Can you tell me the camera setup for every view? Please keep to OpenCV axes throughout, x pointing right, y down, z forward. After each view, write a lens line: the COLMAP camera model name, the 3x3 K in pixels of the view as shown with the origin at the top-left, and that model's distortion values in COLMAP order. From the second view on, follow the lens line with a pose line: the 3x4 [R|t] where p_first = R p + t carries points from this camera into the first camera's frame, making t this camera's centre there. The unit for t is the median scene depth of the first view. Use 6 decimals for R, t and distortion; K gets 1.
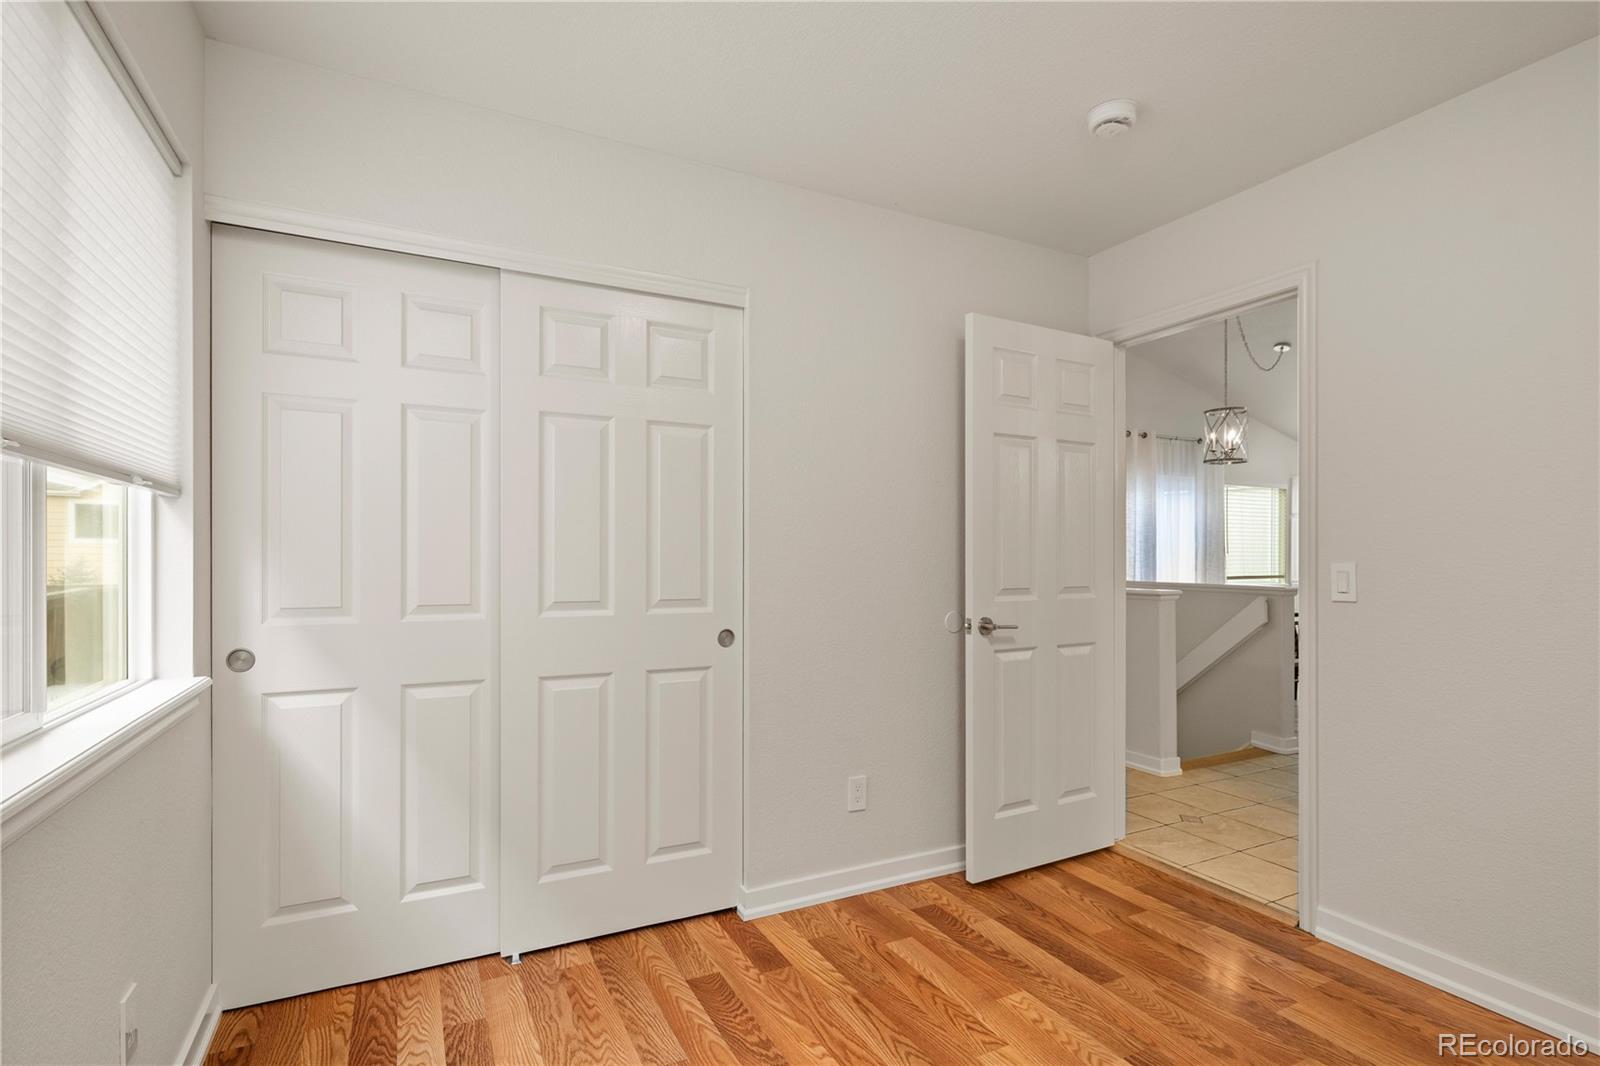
lens RADIAL K [[762.6, 0, 780.9], [0, 762.6, 559.1], [0, 0, 1]] dist [0.000386, 0.000435]
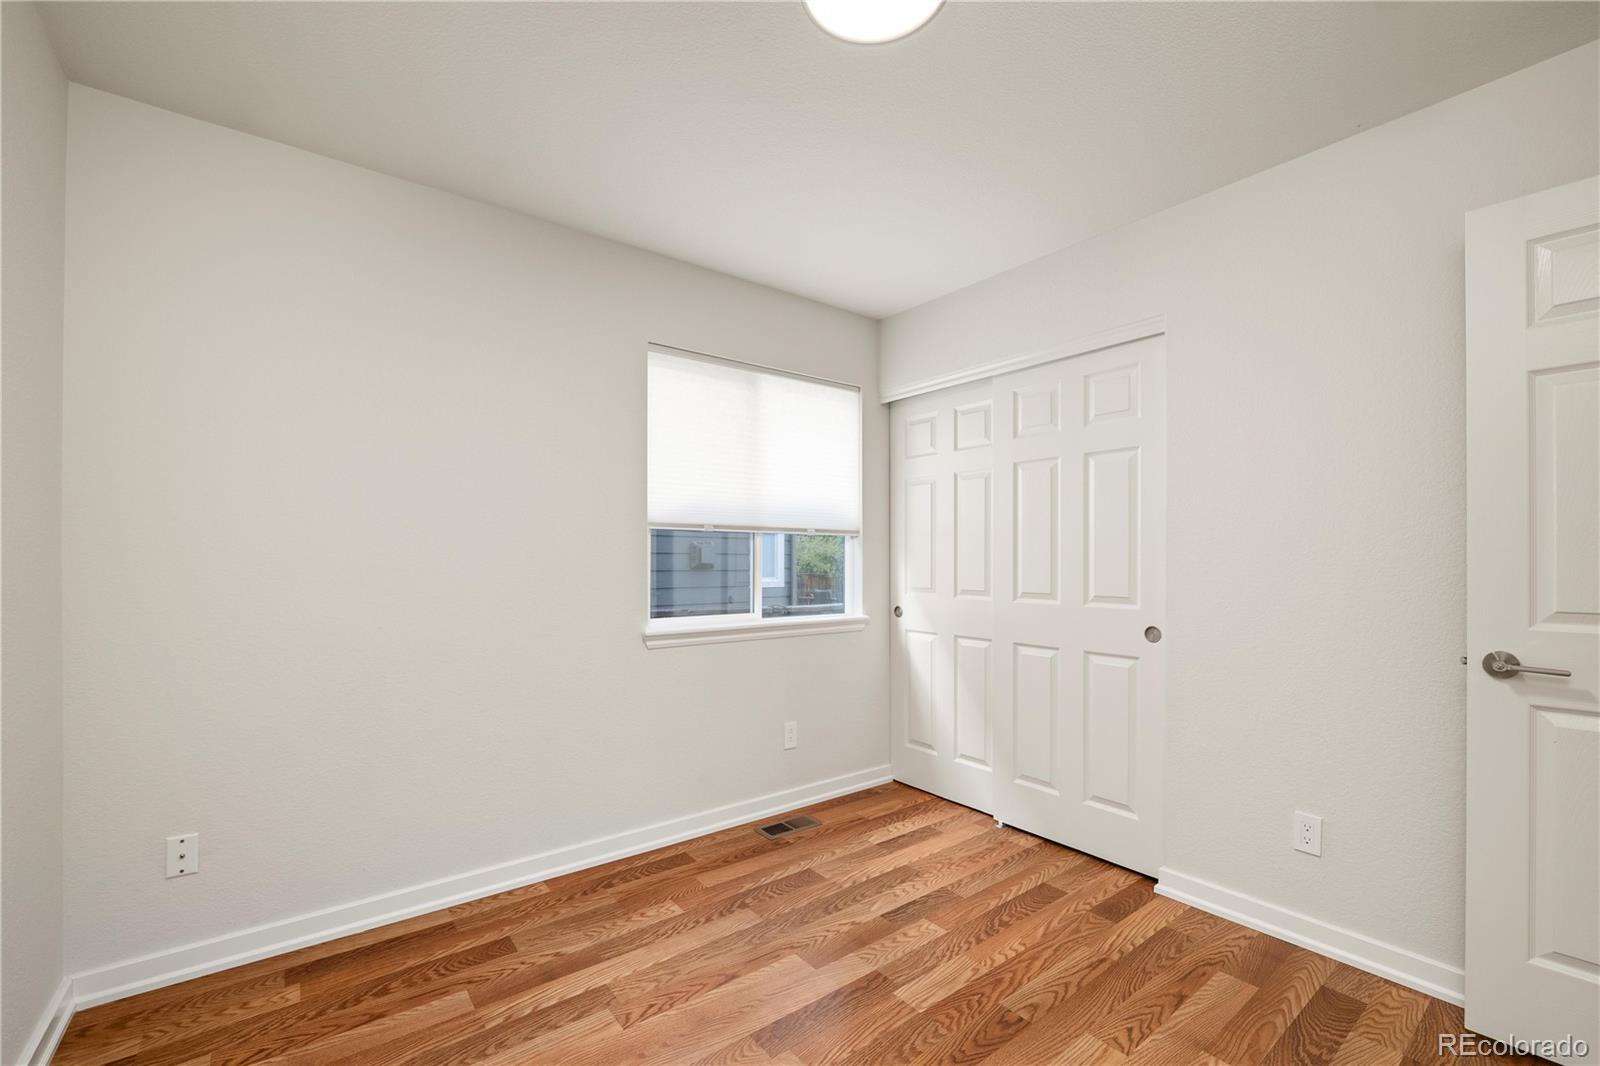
lens RADIAL K [[667.9, 0, 803.6], [0, 667.9, 562.5], [0, 0, 1]] dist [-0.012055, -0.000428]
pose [[0.199532, 0.003352, -0.979886, 0.877143], [-0.001586, 0.999994, 0.003097, -0.003971], [0.979890, 0.000936, 0.199536, 0.347507]]
